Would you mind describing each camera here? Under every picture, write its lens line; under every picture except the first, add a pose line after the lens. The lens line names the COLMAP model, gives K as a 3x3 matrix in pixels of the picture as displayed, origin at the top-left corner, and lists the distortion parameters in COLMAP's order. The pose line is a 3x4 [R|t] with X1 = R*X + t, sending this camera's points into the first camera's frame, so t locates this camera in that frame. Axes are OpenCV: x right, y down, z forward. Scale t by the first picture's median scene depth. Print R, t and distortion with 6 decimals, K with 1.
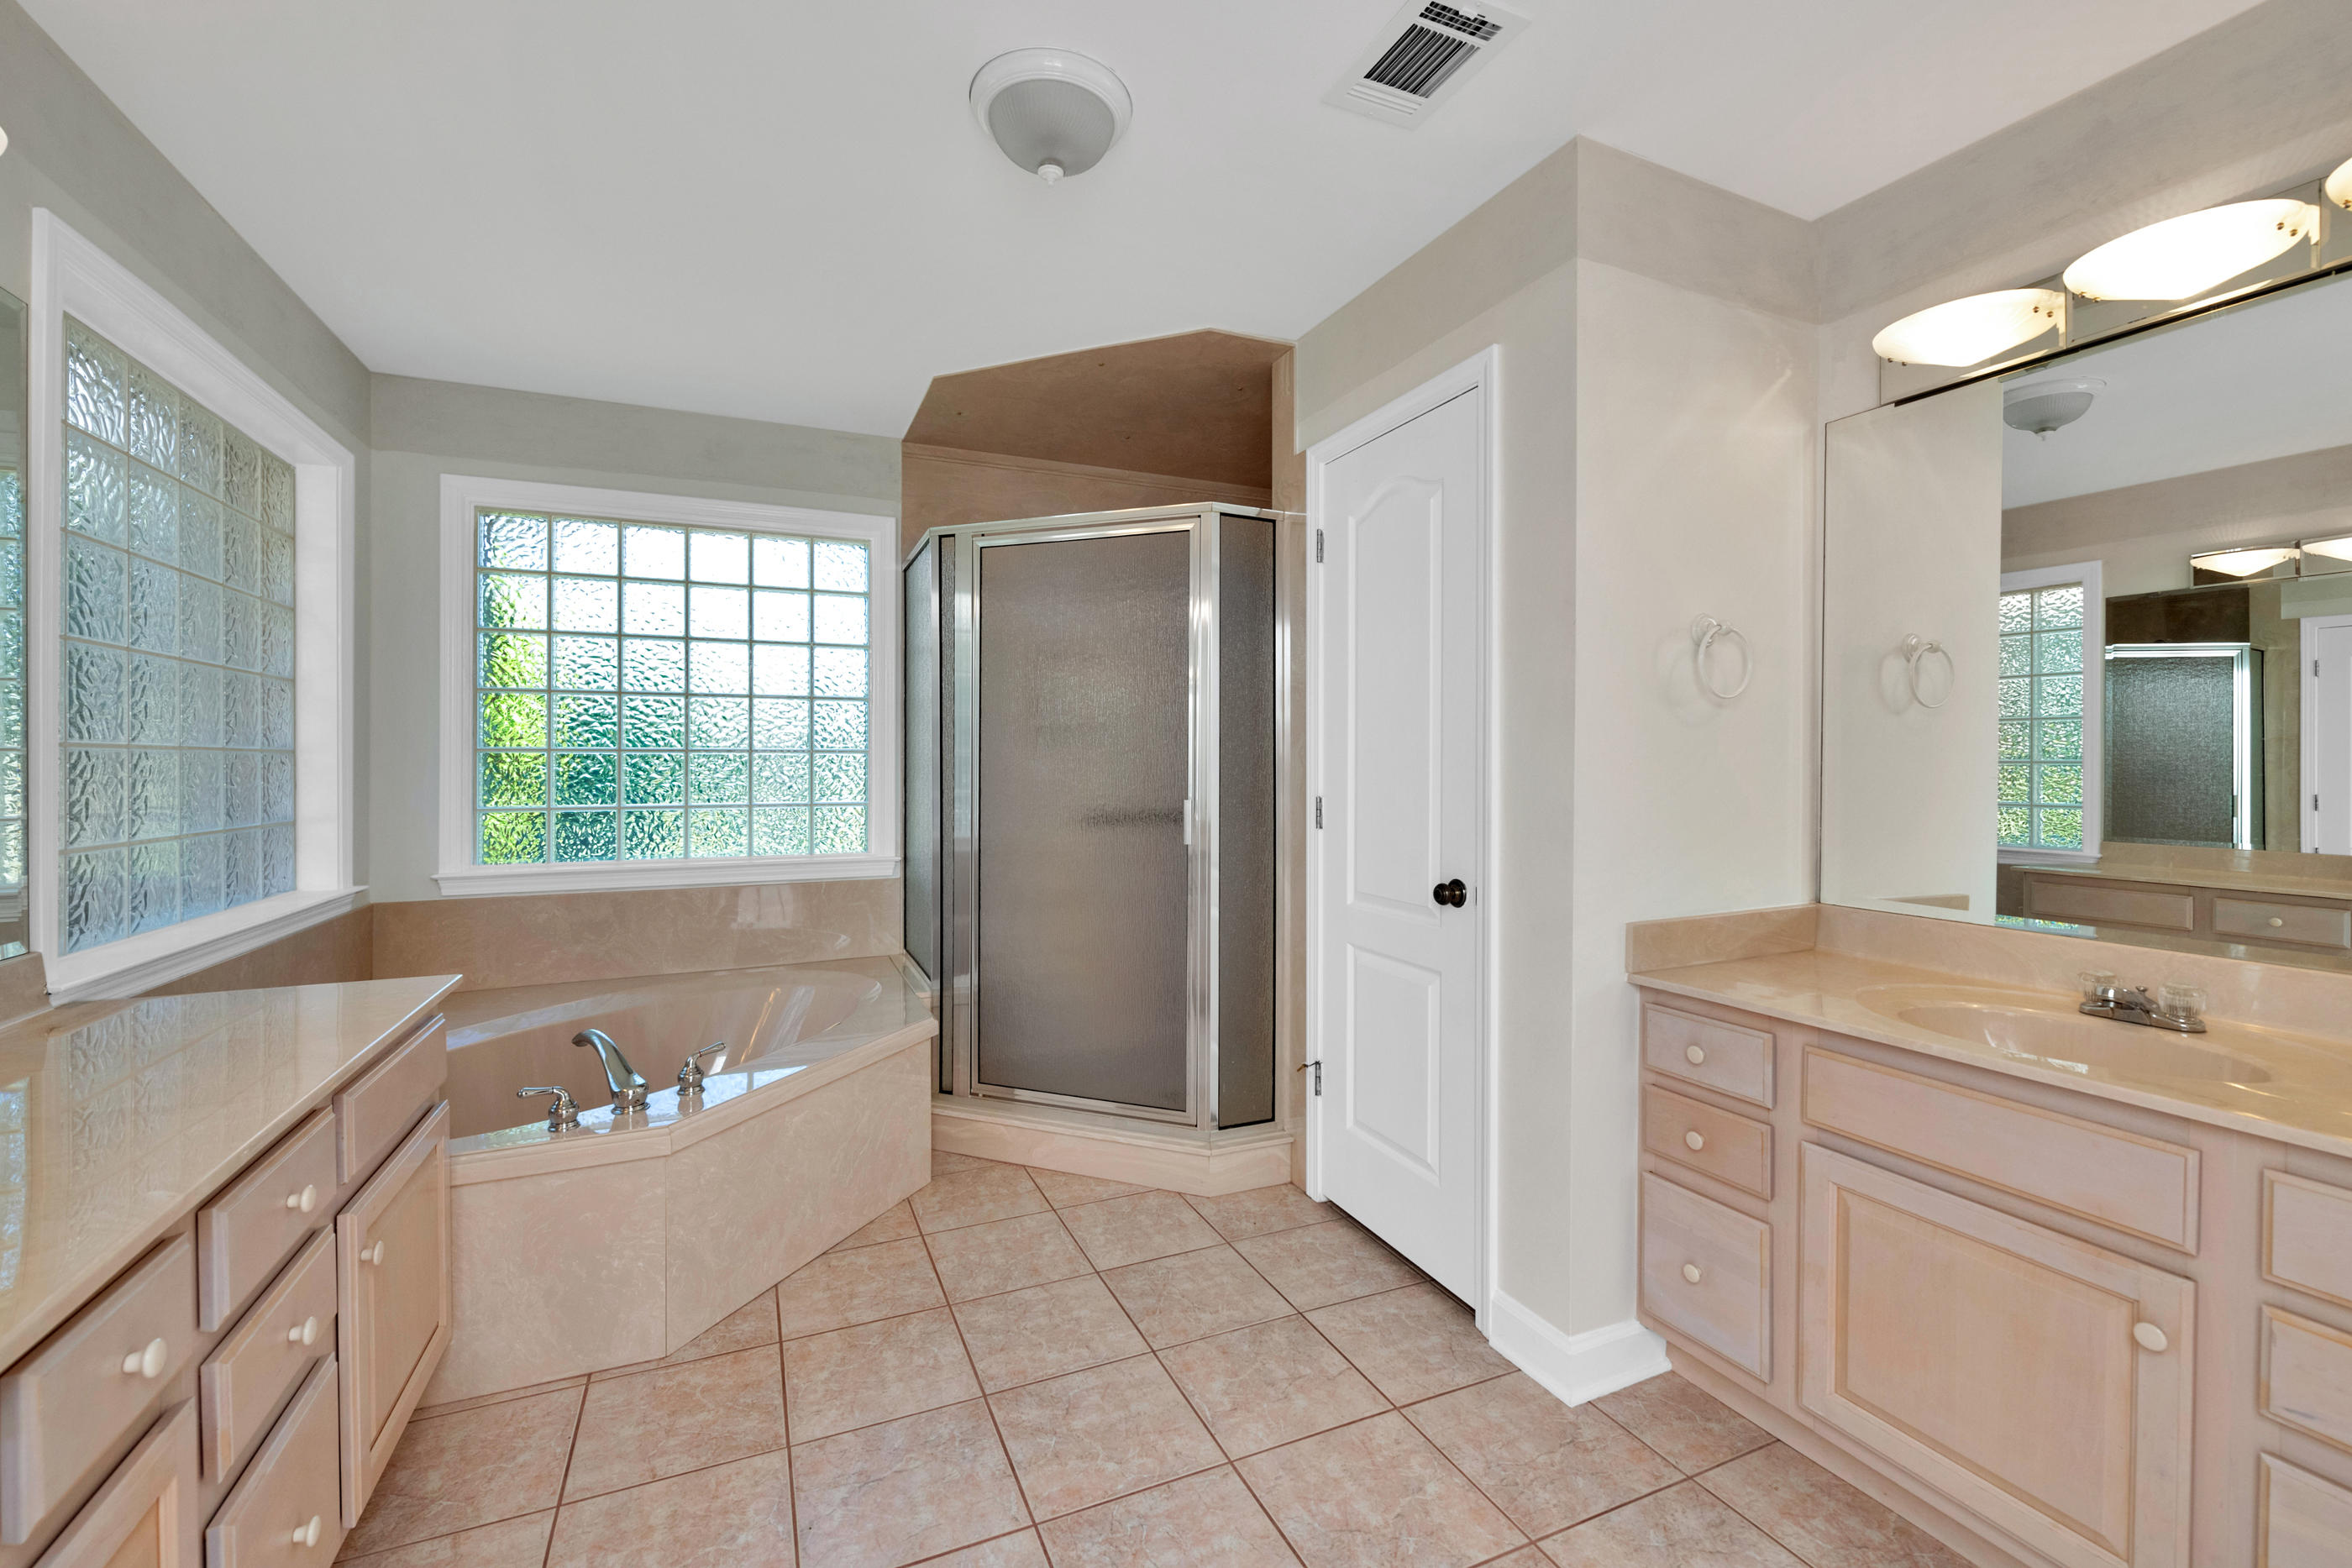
lens RADIAL K [[948.0, 0, 1166.1], [0, 948.0, 771.6], [0, 0, 1]] dist [0.010622, -0.007550]
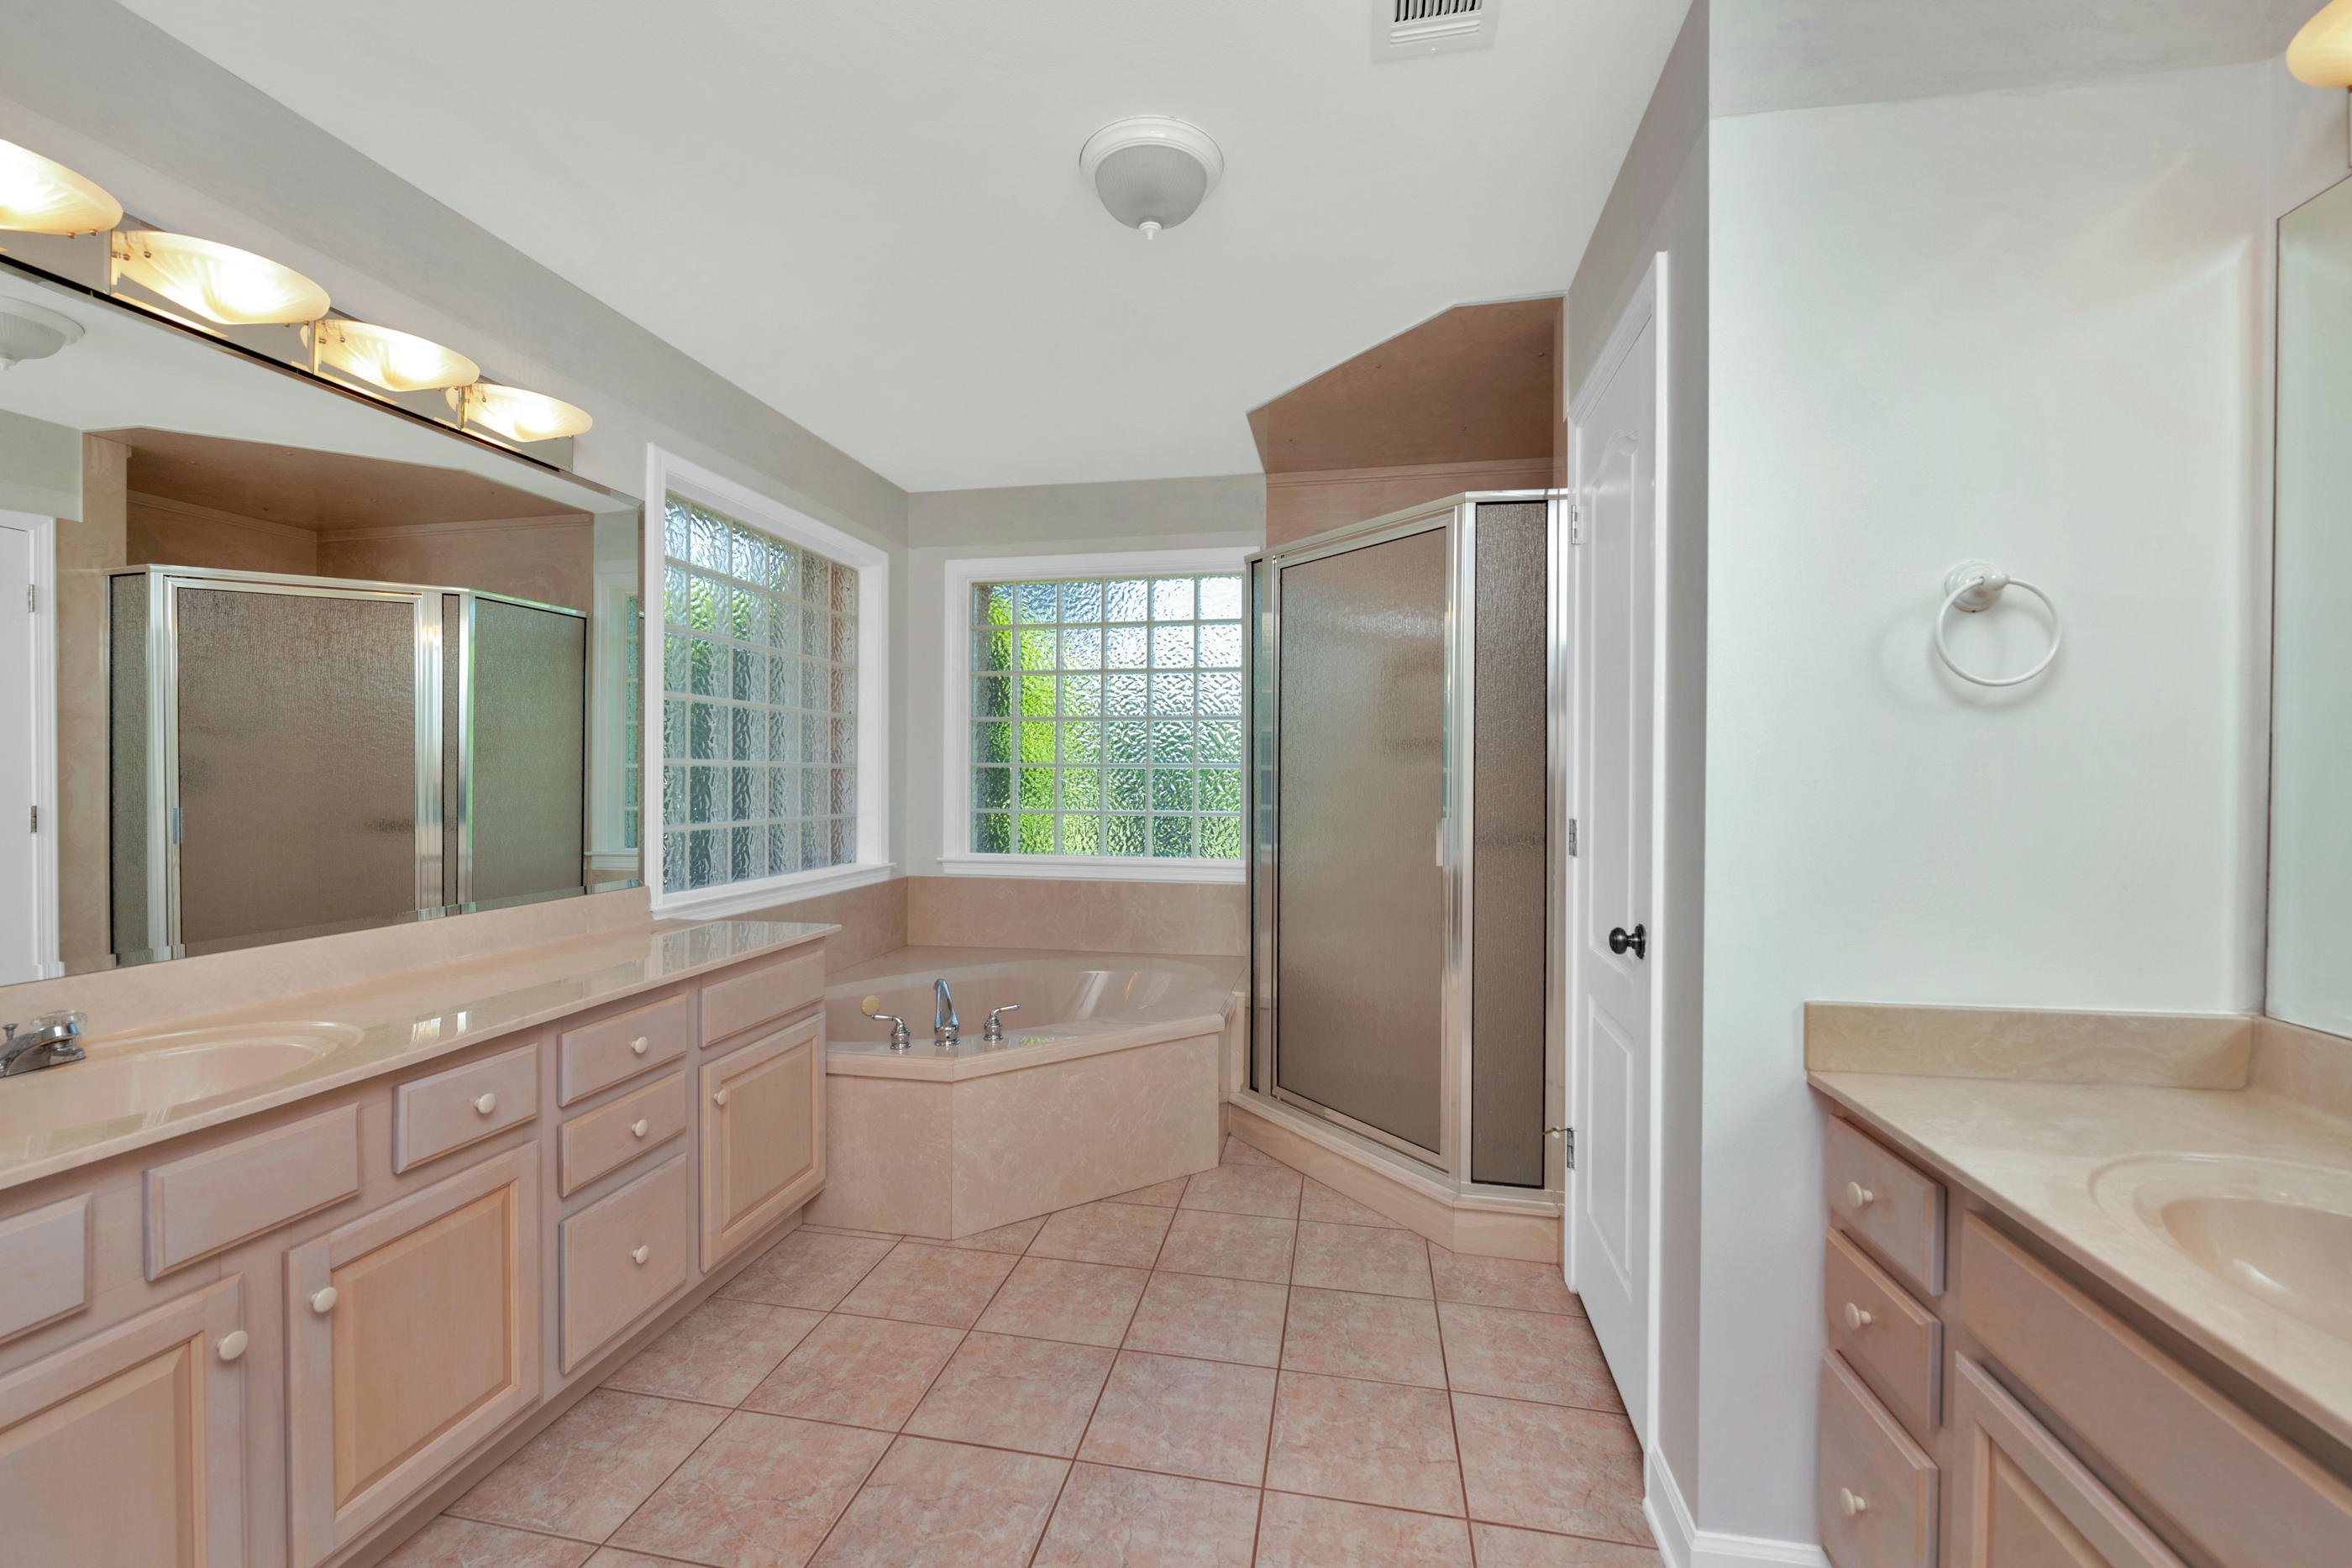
lens RADIAL K [[963.0, 0, 1176.0], [0, 963.0, 784.0], [0, 0, 1]] dist [0.002237, -0.004240]
pose [[0.821826, 0.008900, -0.569669, 0.401404], [-0.010815, 0.999942, 0.000019, -0.000353], [0.569636, 0.006145, 0.821874, 0.092732]]
